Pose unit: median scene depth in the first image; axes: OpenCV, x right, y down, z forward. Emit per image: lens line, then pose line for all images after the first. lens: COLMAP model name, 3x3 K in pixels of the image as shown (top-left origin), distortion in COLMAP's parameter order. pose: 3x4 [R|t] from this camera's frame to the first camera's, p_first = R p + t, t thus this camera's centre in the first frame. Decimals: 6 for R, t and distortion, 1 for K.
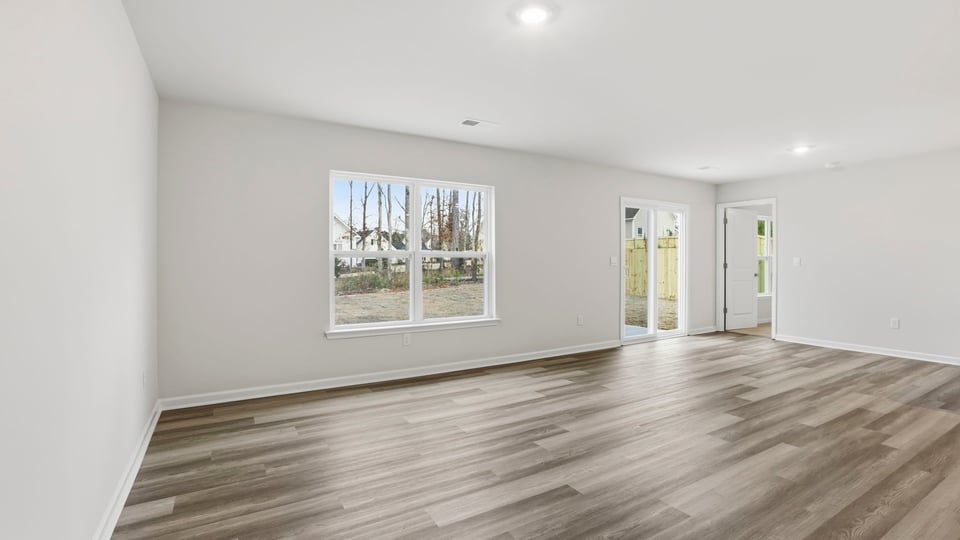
lens RADIAL K [[444.7, 0, 485.3], [0, 444.7, 261.8], [0, 0, 1]] dist [-0.052369, 0.018967]
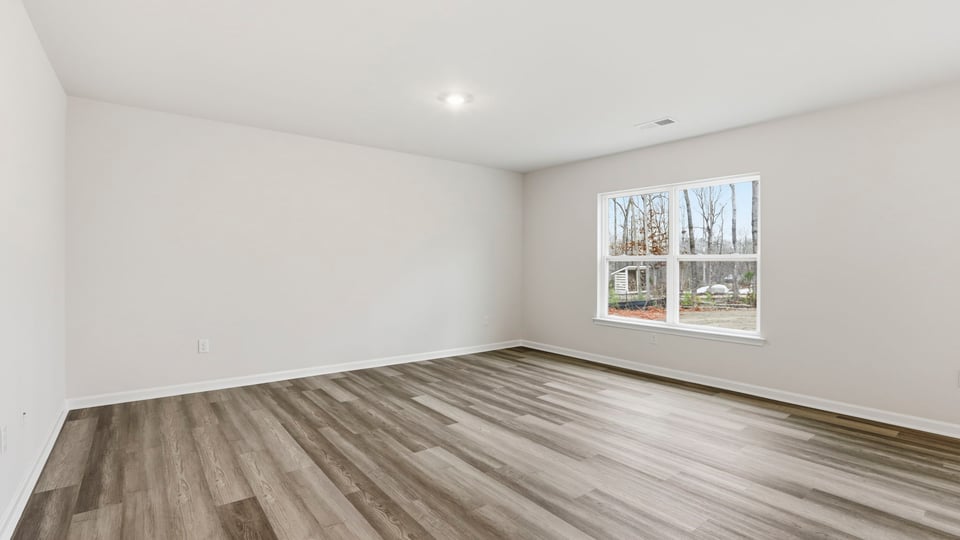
lens RADIAL K [[444.7, 0, 485.3], [0, 444.7, 261.8], [0, 0, 1]] dist [-0.052369, 0.018967]
pose [[0.120973, -0.005254, -0.992642, 1.016675], [-0.007277, 0.999954, -0.006179, 0.000797], [0.992629, 0.007971, 0.120929, 0.575605]]
